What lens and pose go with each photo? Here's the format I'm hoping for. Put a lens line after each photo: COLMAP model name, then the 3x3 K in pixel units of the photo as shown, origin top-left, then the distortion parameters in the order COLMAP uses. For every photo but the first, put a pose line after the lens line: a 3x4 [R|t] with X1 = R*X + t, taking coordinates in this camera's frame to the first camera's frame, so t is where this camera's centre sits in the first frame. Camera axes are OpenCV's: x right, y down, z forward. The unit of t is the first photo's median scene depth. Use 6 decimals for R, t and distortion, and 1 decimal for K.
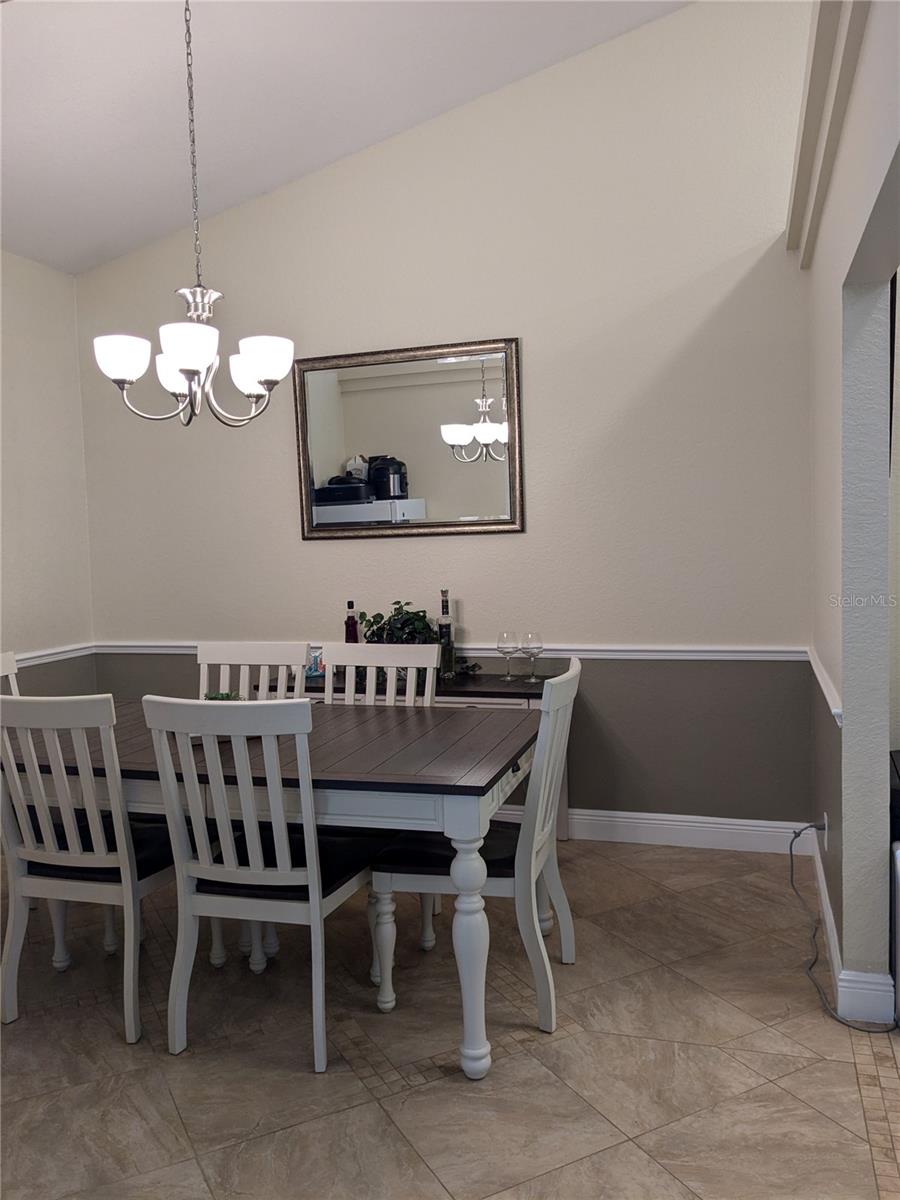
lens RADIAL K [[951.9, 0, 450.0], [0, 951.9, 600.0], [0, 0, 1]] dist [0.072125, -0.116359]
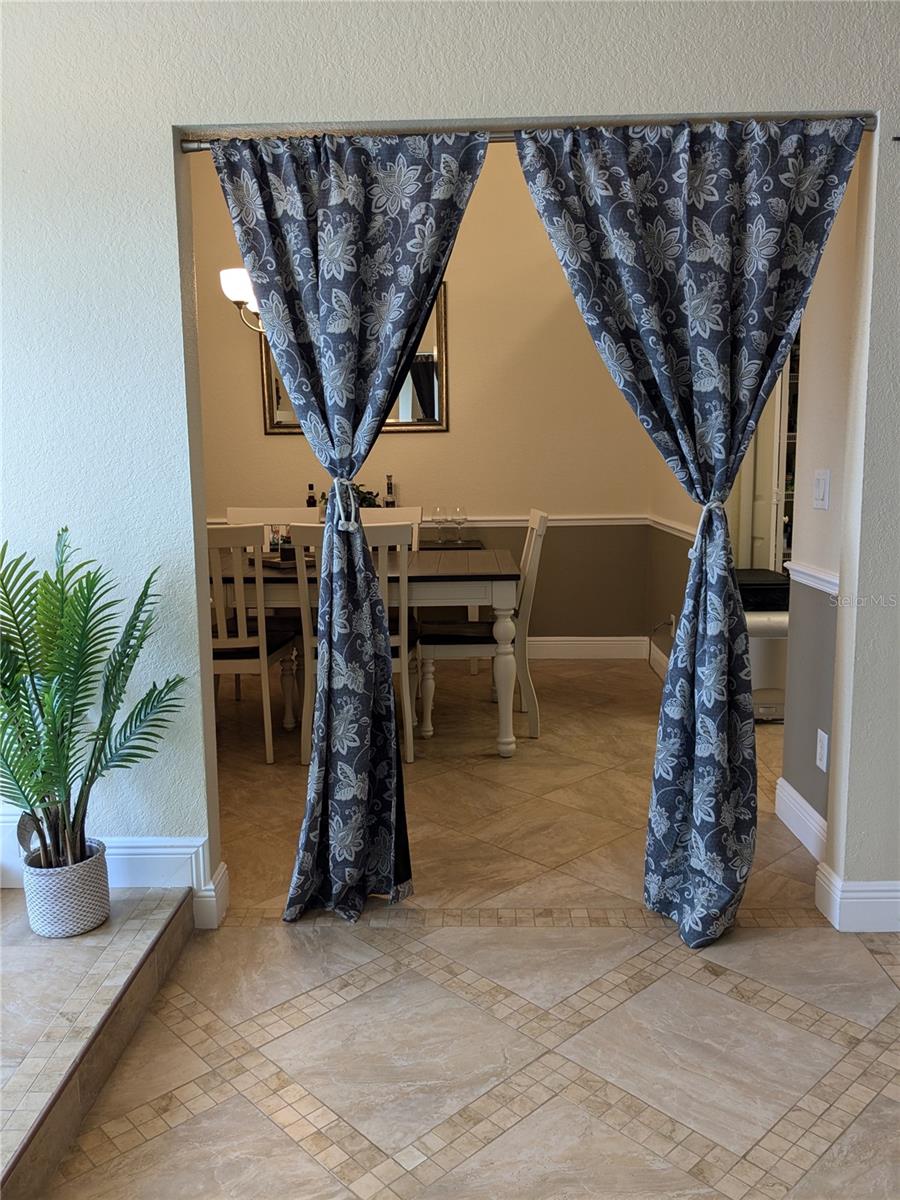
lens RADIAL K [[951.9, 0, 450.0], [0, 951.9, 600.0], [0, 0, 1]] dist [0.072125, -0.116359]
pose [[0.960987, -0.022511, 0.275677, -0.493893], [0.002336, 0.997308, 0.073295, 0.110336], [-0.276585, -0.069791, 0.958452, -0.491780]]
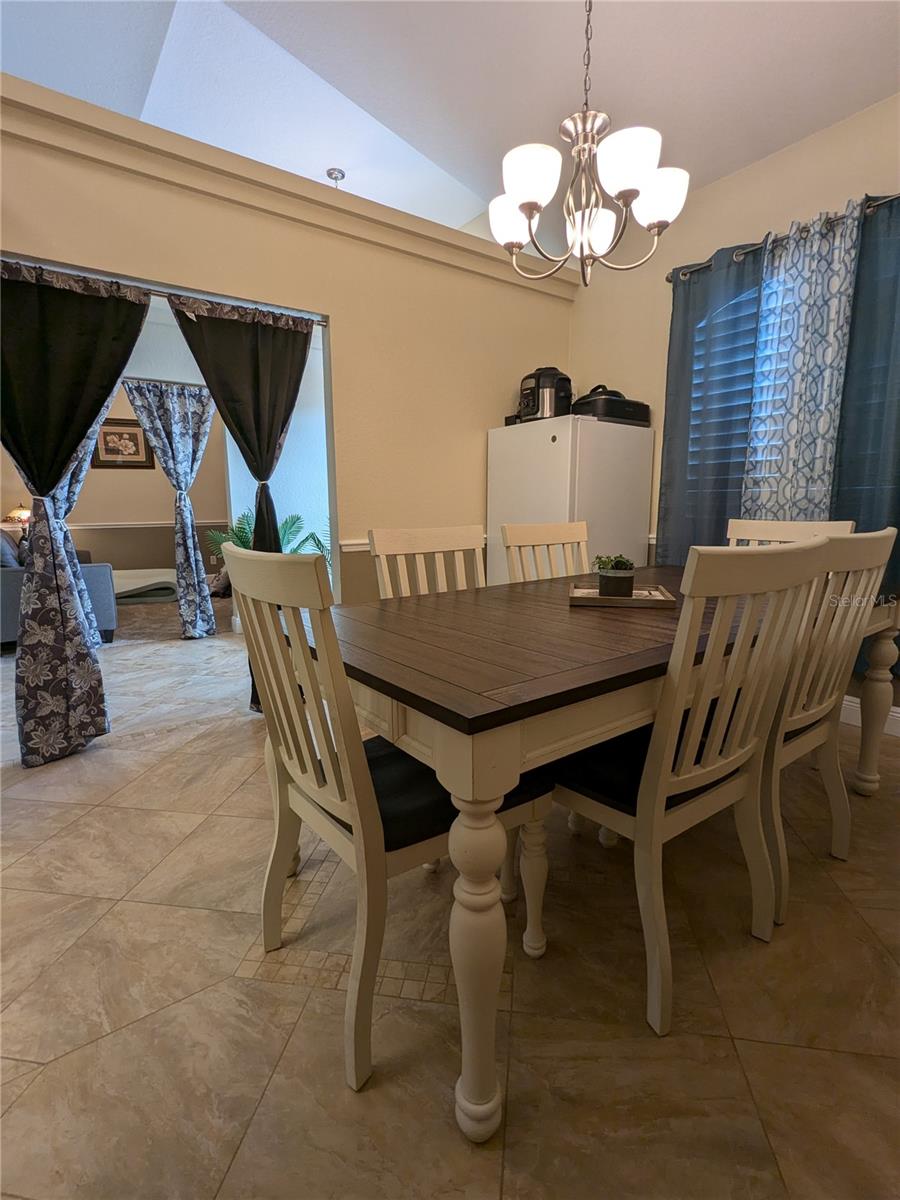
lens RADIAL K [[564.0, 0, 450.0], [0, 564.0, 600.0], [0, 0, 1]] dist [-0.002651, 0.000153]
pose [[-0.590281, 0.167773, -0.789570, 0.381016], [-0.032772, 0.972374, 0.231116, 0.017302], [0.806533, 0.162299, -0.568475, 1.458854]]
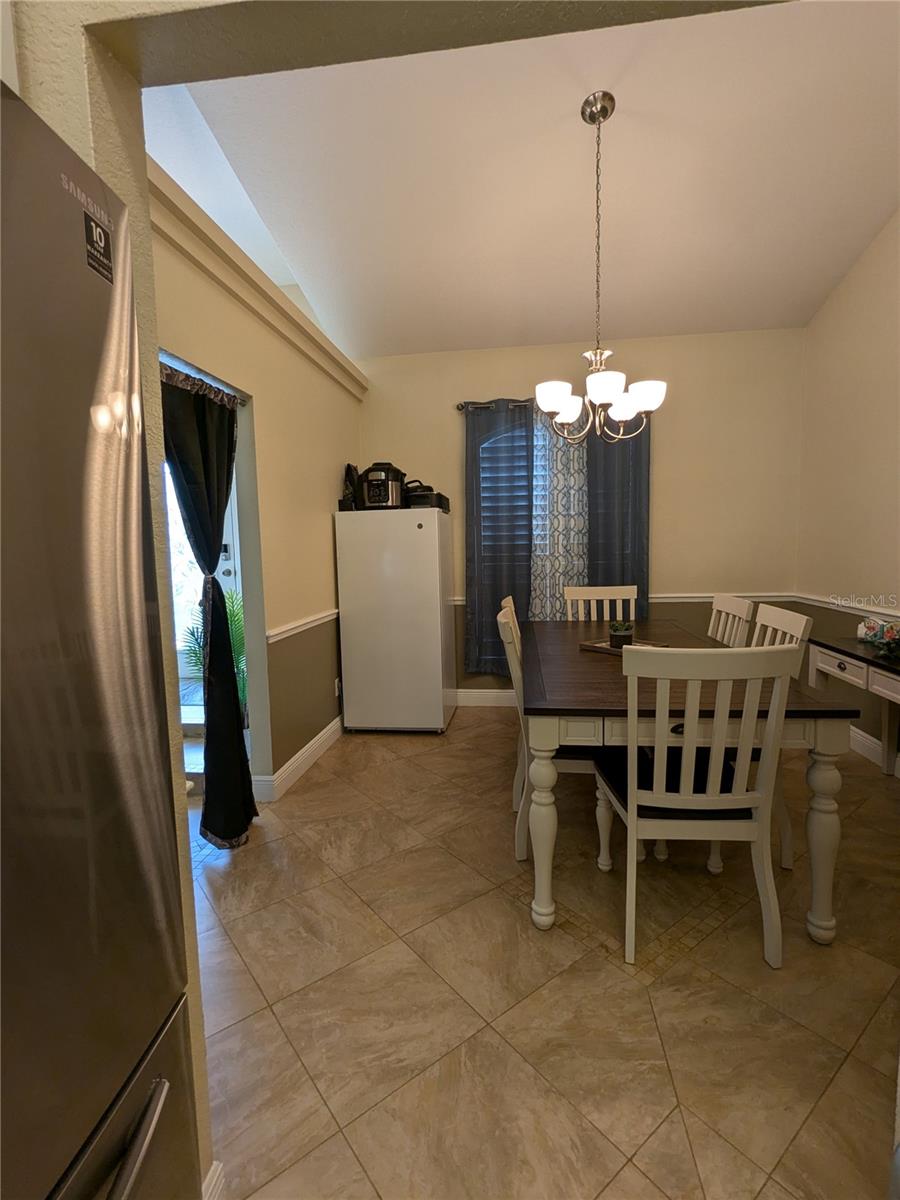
lens RADIAL K [[568.3, 0, 450.0], [0, 568.3, 600.0], [0, 0, 1]] dist [0.000308, 0.000671]
pose [[0.174937, 0.123036, -0.976862, 0.696704], [-0.052171, 0.991926, 0.115591, -0.031067], [0.983196, 0.030742, 0.179943, 0.708366]]
